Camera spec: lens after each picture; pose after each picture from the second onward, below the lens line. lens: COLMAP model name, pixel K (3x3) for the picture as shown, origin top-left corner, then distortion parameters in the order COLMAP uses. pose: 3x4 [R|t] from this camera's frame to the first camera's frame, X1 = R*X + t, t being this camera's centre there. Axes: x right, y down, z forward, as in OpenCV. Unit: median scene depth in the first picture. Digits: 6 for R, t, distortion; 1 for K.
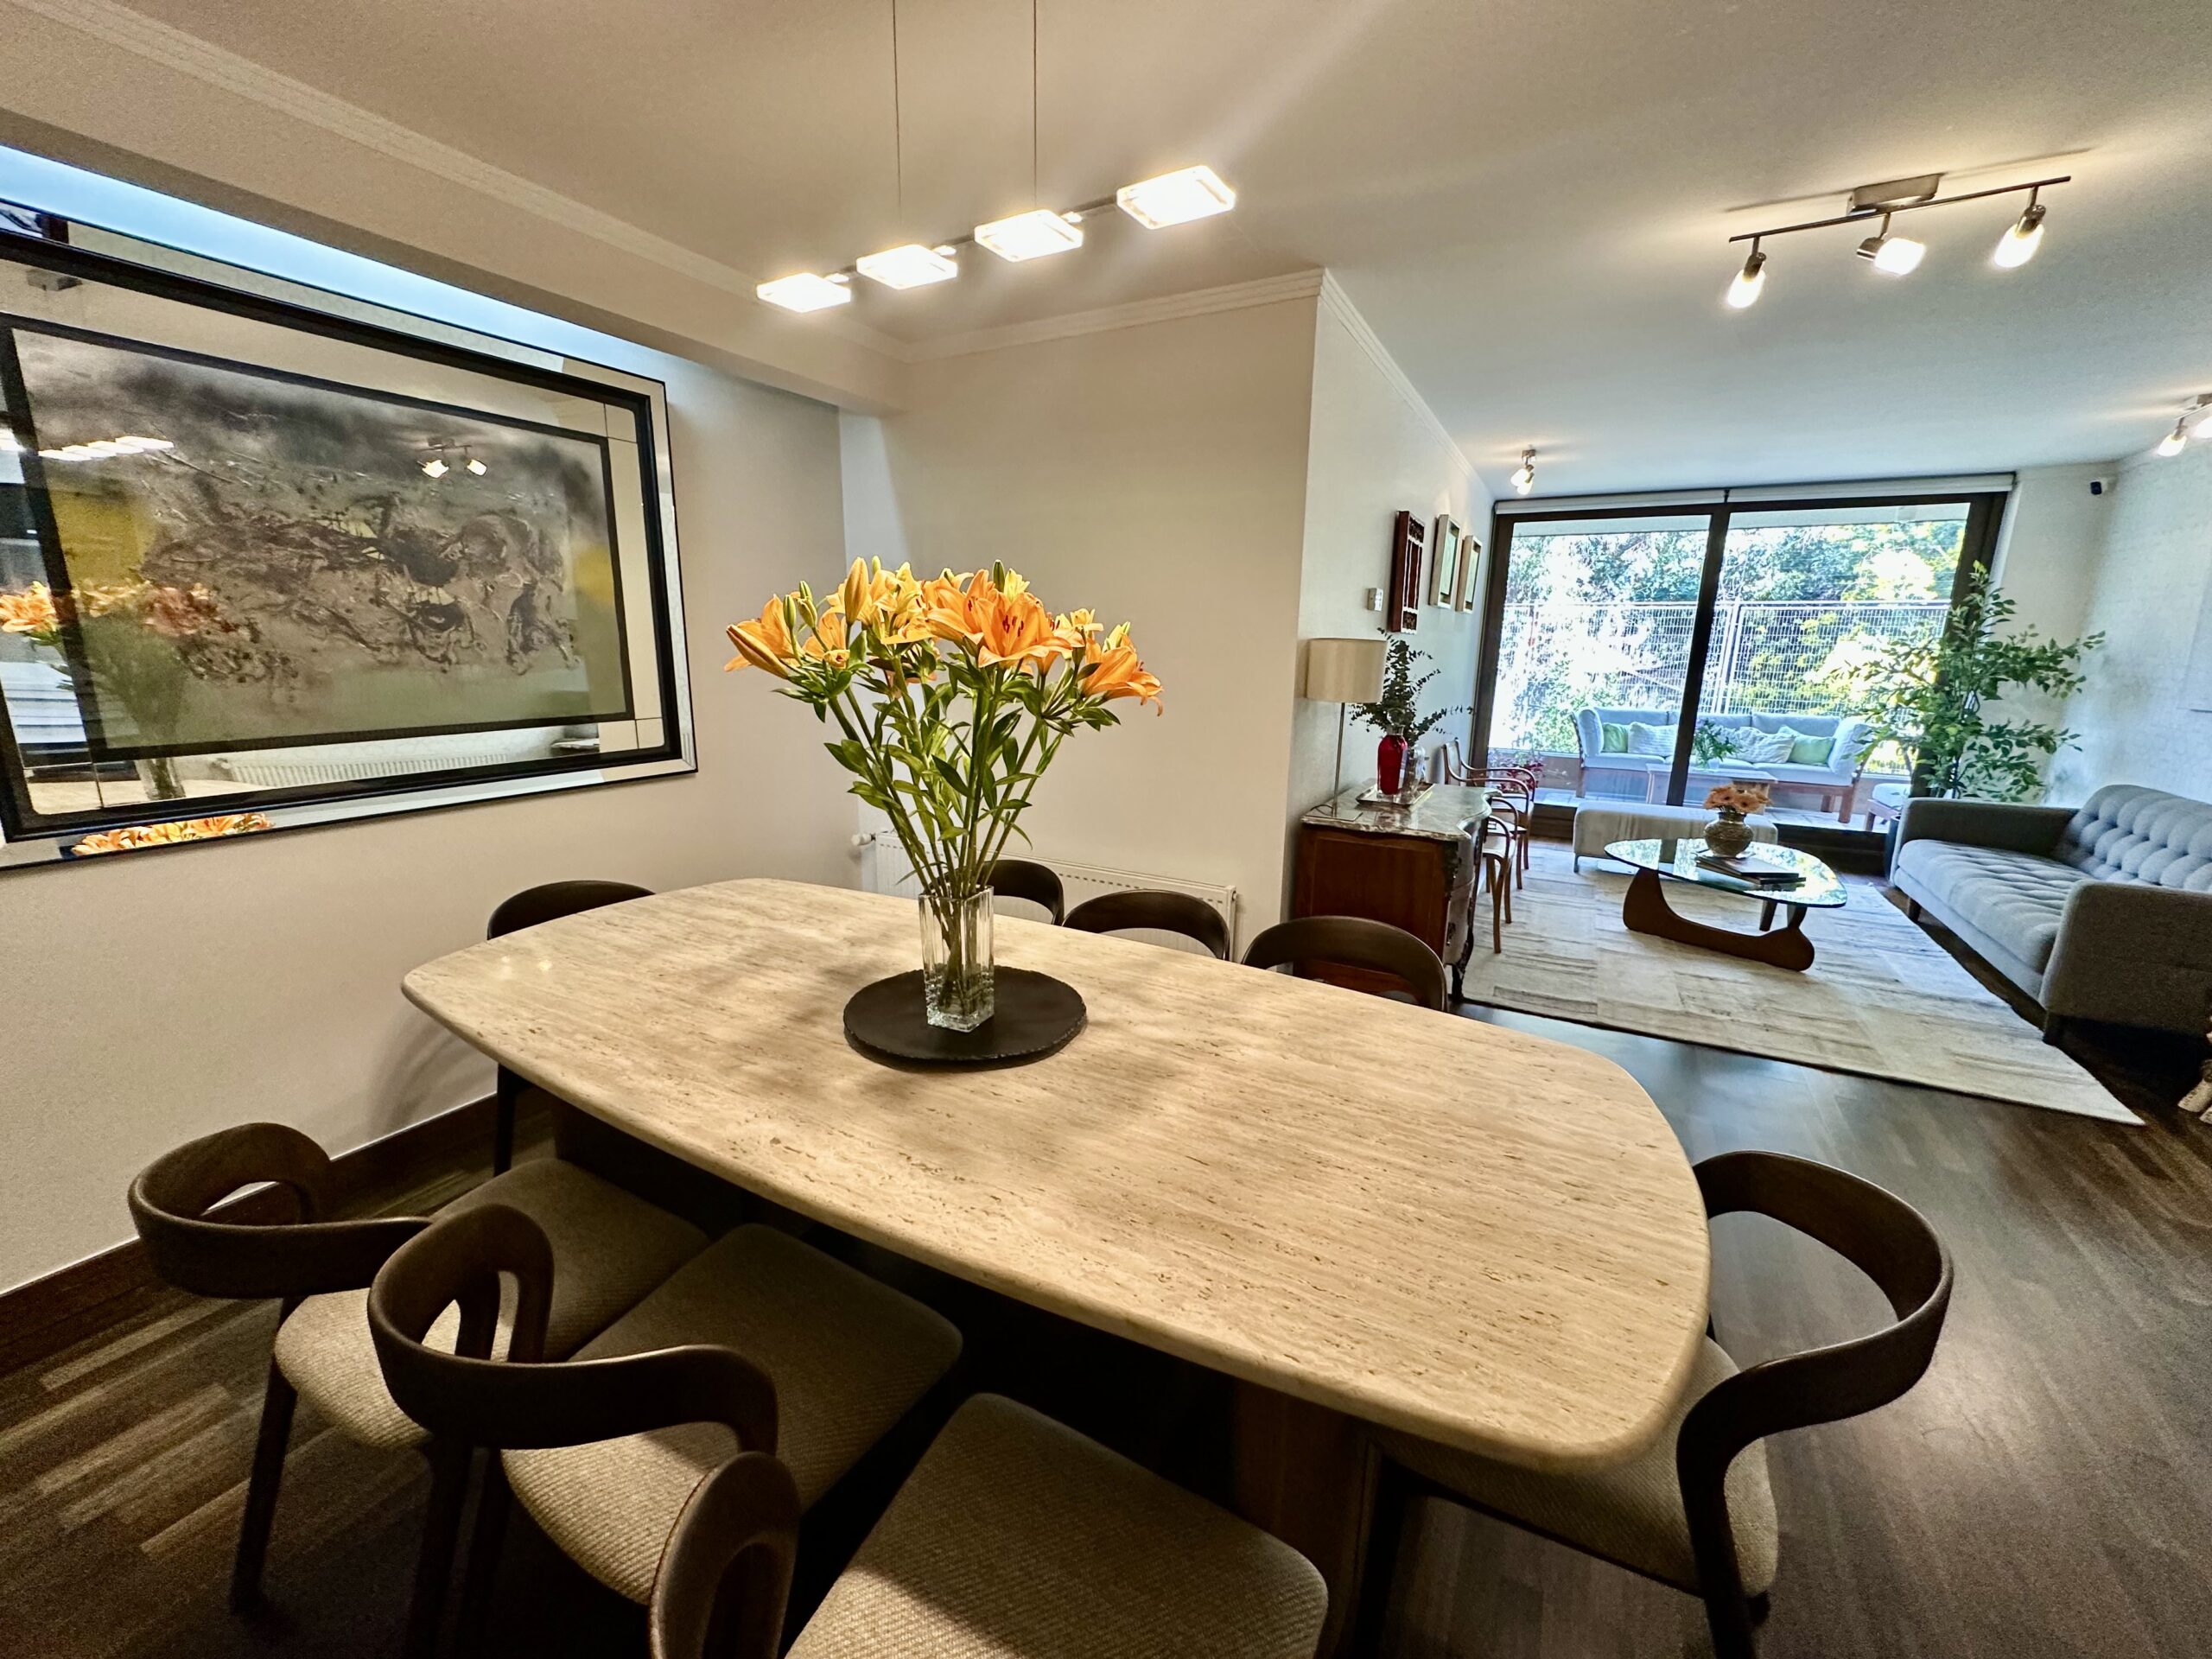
lens RADIAL K [[884.9, 0, 1106.9], [0, 884.9, 827.7], [0, 0, 1]] dist [-0.002034, 0.000991]
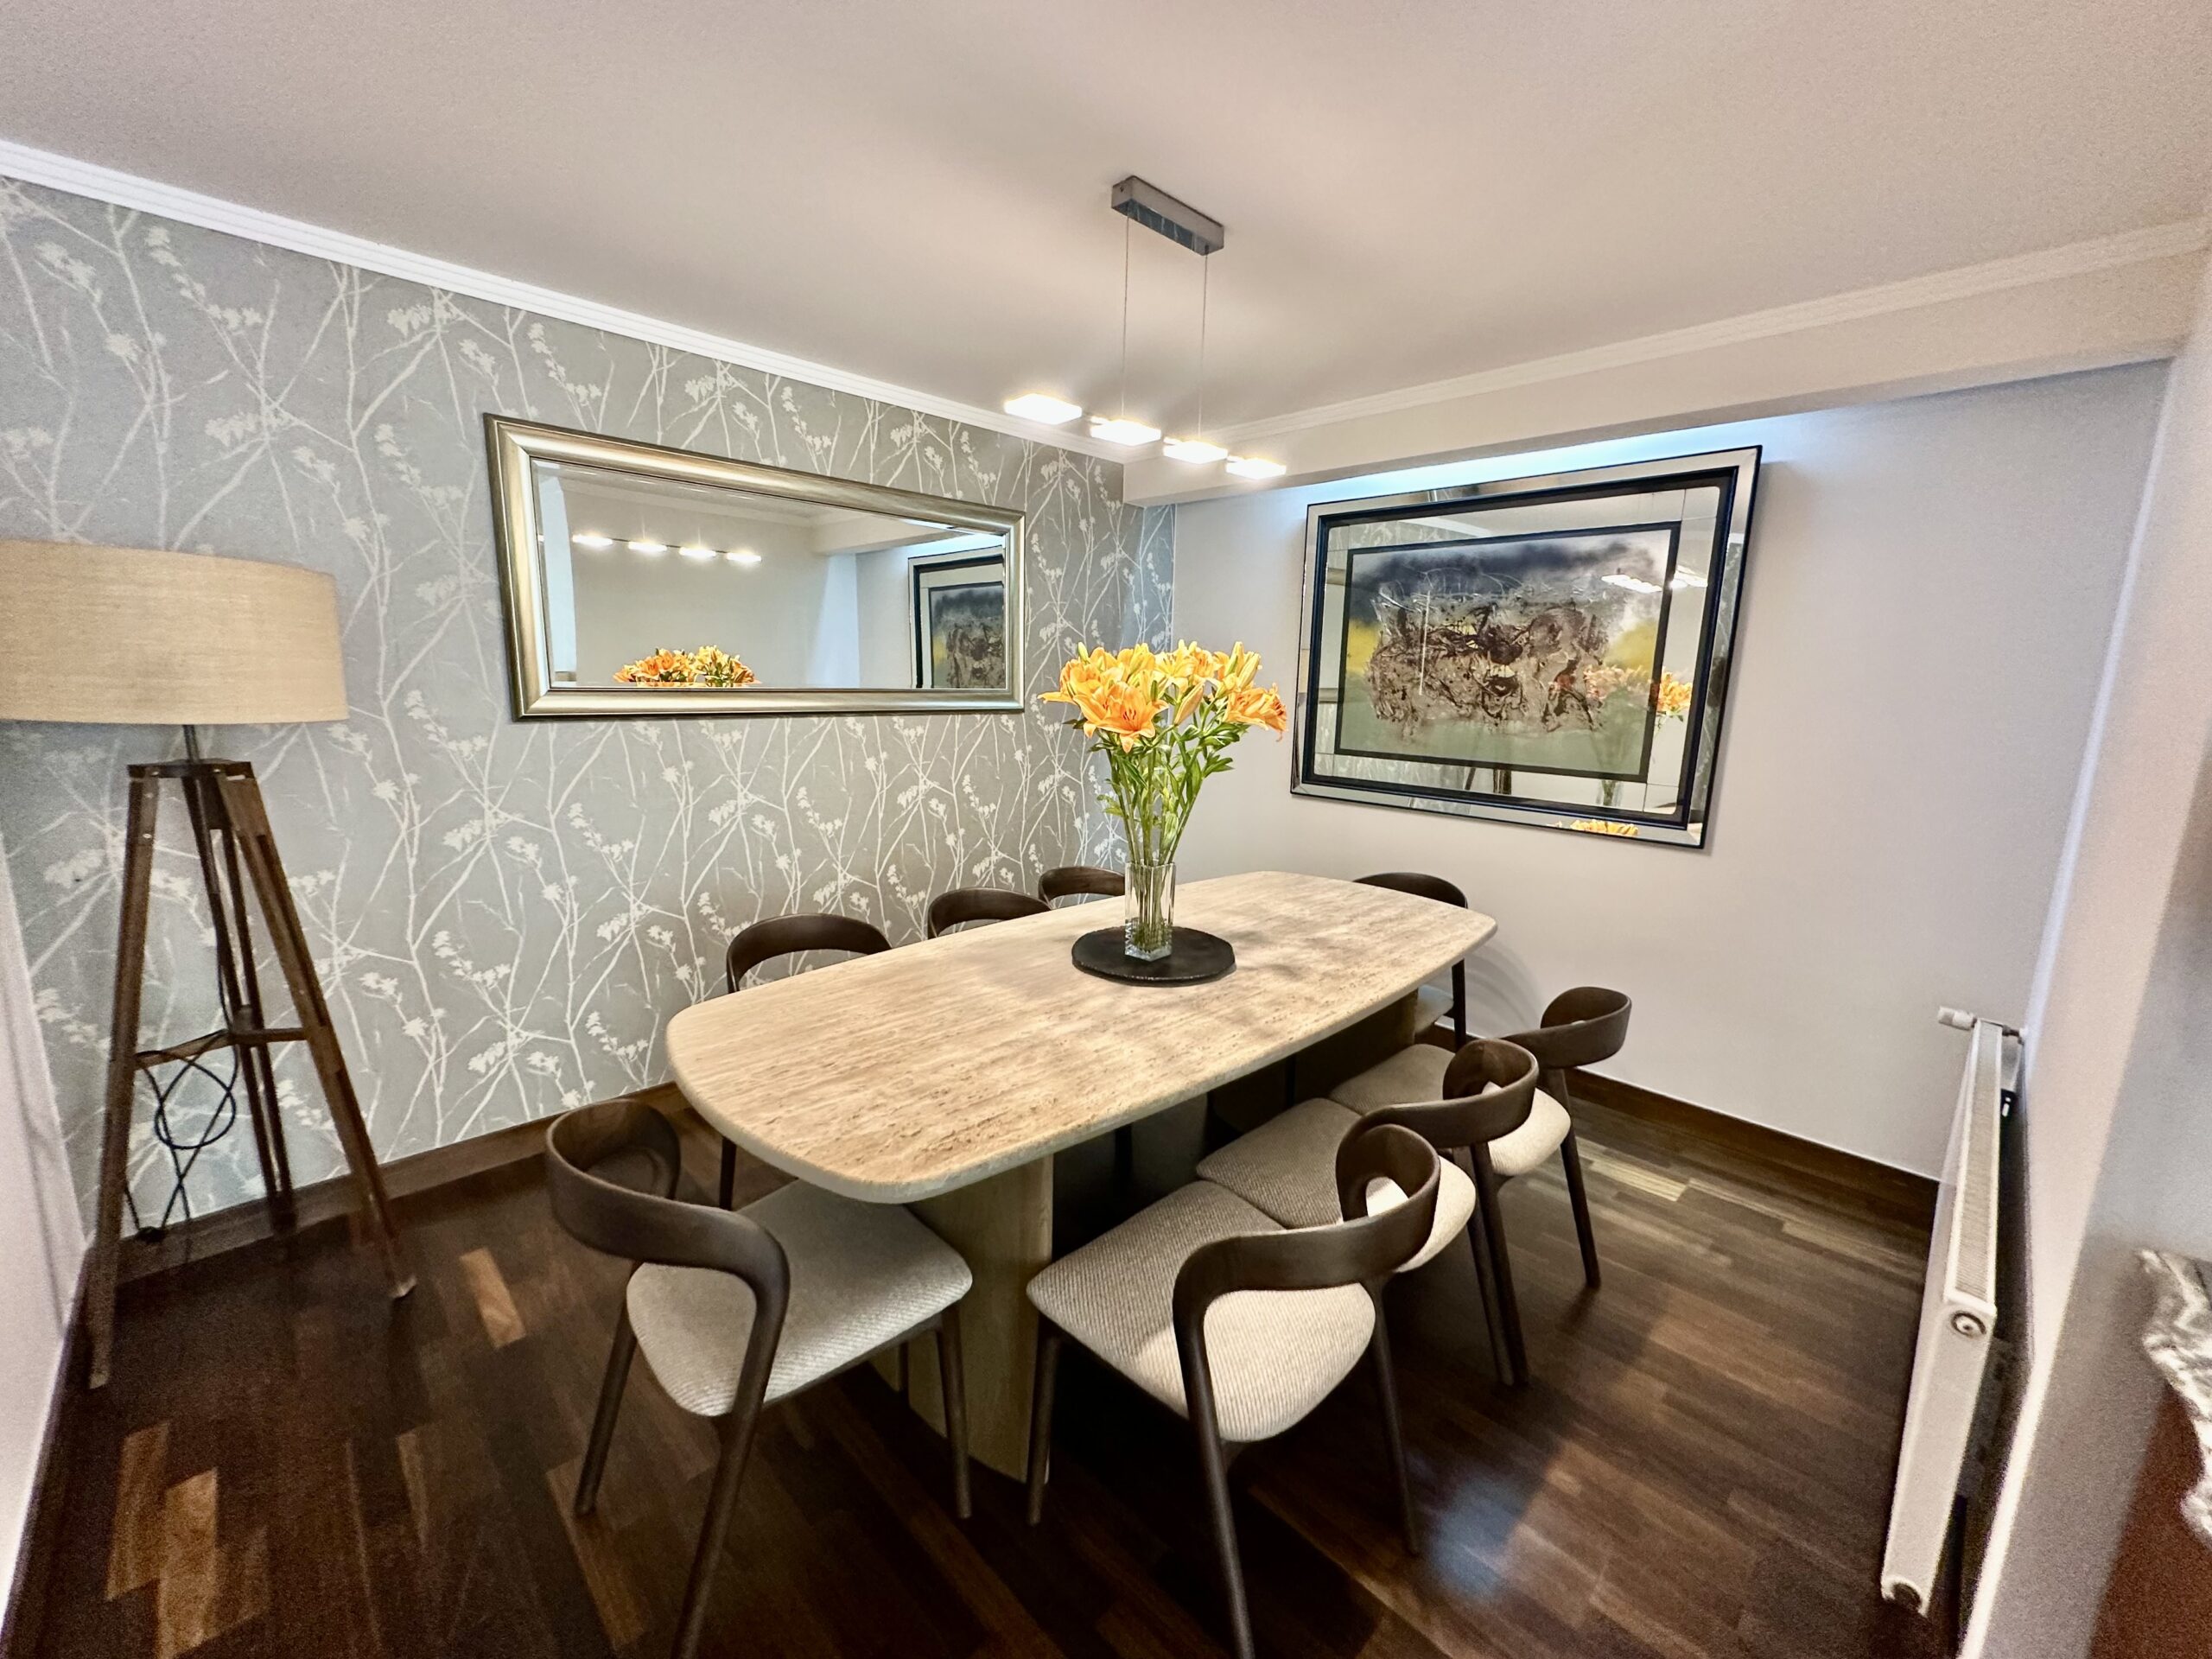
lens RADIAL K [[884.9, 0, 1103.4], [0, 884.9, 829.4], [0, 0, 1]] dist [-0.002034, 0.000991]
pose [[-0.289021, 0.144320, -0.946382, 0.822960], [-0.233453, 0.948101, 0.215878, -0.185917], [0.928422, 0.283329, -0.240329, 0.850241]]
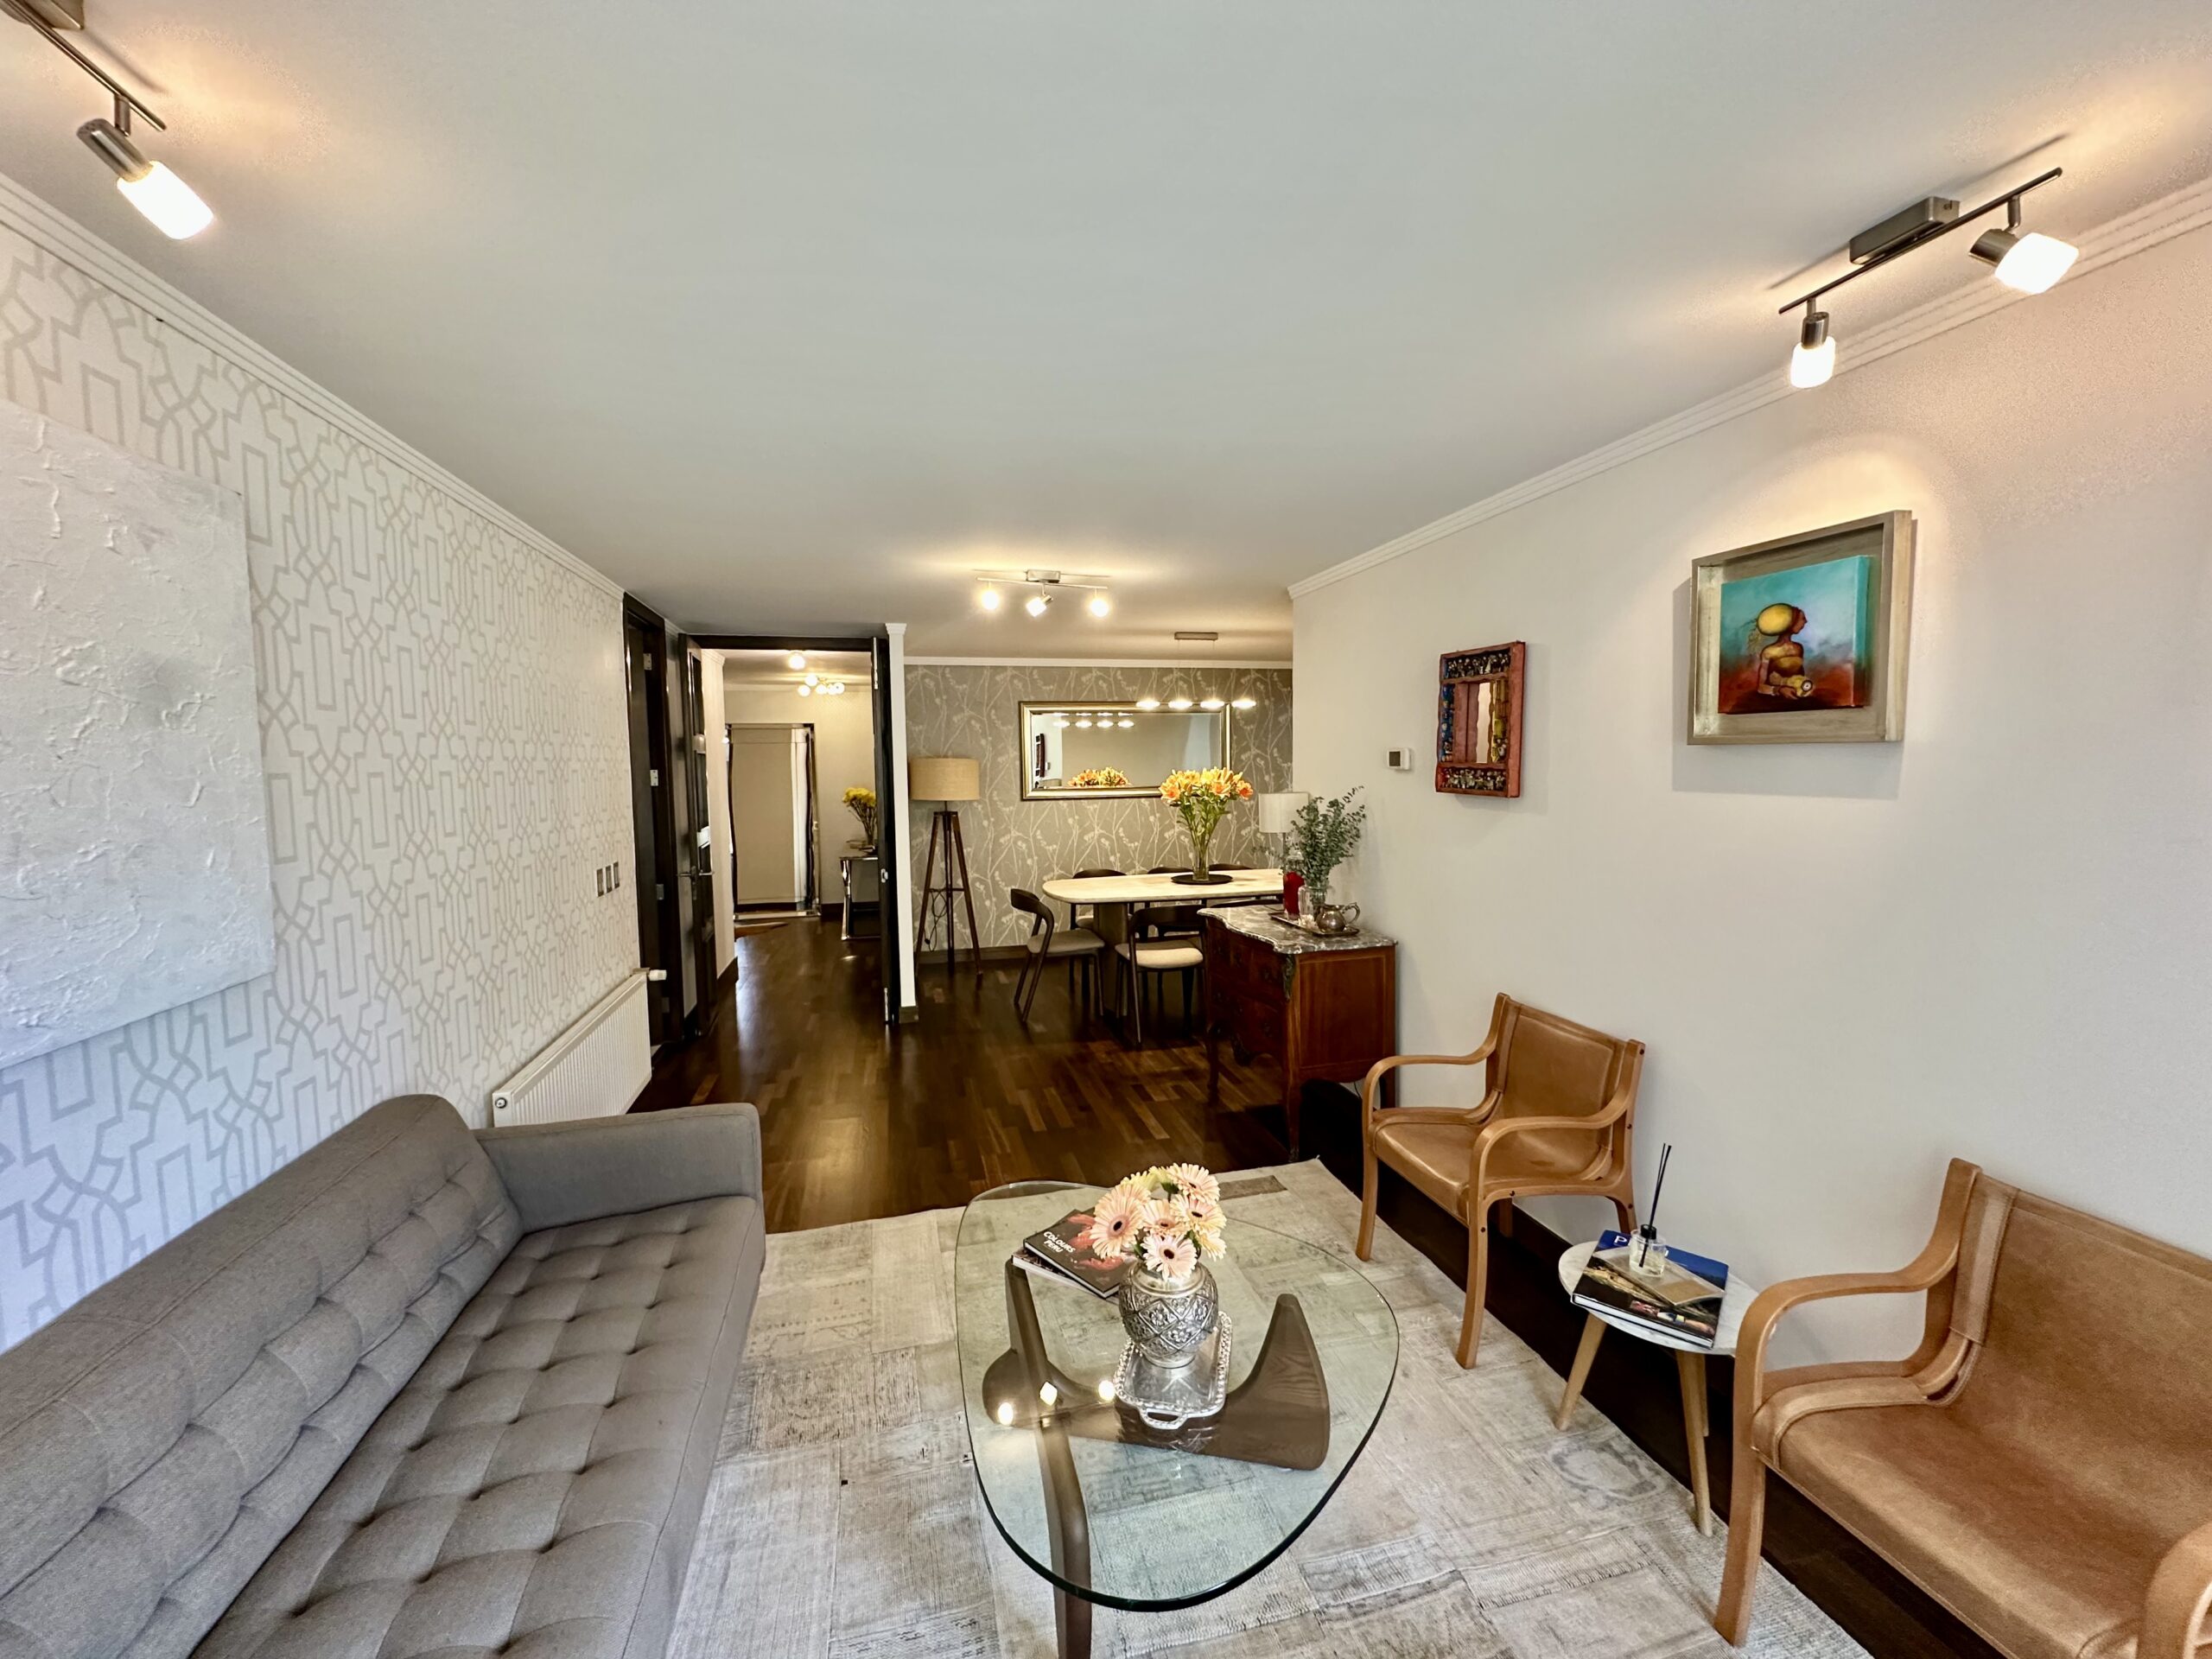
lens RADIAL K [[884.9, 0, 1109.3], [0, 884.9, 830.7], [0, 0, 1]] dist [-0.002034, 0.000991]
pose [[-0.725395, 0.045344, -0.686837, 1.372872], [-0.144242, 0.965660, 0.216090, -0.357945], [0.673050, 0.255821, -0.693945, 1.573340]]
